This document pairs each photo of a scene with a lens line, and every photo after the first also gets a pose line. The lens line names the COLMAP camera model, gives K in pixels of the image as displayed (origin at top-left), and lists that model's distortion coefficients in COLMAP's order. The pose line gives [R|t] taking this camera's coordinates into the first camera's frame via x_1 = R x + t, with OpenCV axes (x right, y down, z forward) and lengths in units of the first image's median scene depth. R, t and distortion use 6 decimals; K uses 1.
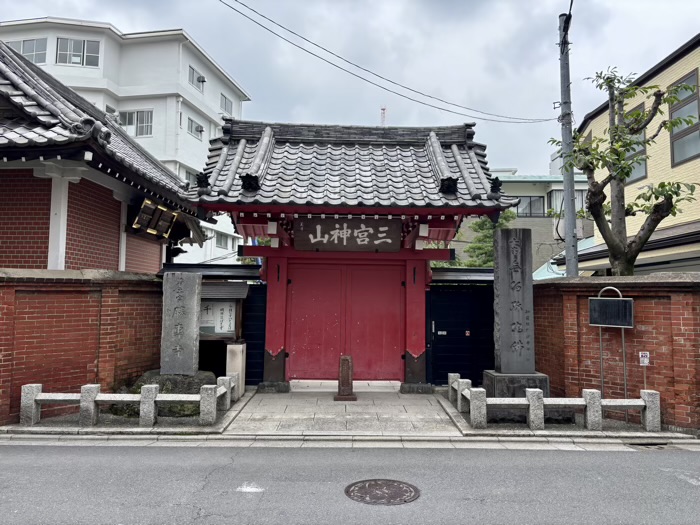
lens RADIAL K [[525.8, 0, 349.8], [0, 525.8, 259.5], [0, 0, 1]] dist [0.028508, -0.020343]
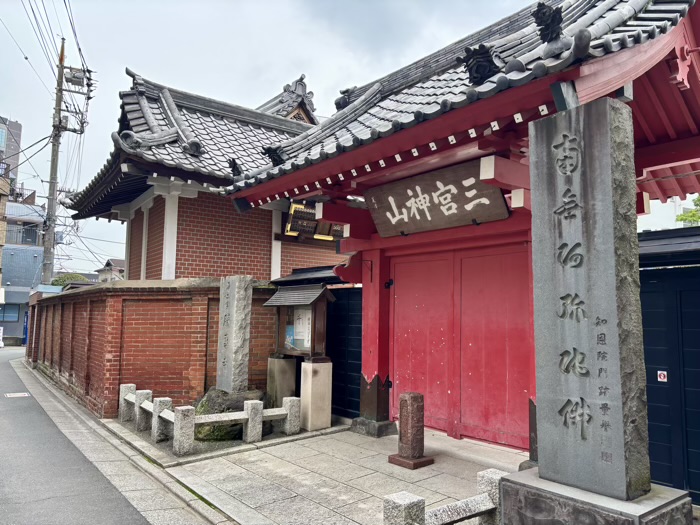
lens RADIAL K [[525.8, 0, 348.7], [0, 525.8, 265.9], [0, 0, 1]] dist [0.028508, -0.020343]
pose [[0.612138, -0.077643, -0.786930, 0.452238], [0.052732, 0.996961, -0.057346, 0.062682], [0.788990, -0.006393, 0.614372, 0.554387]]
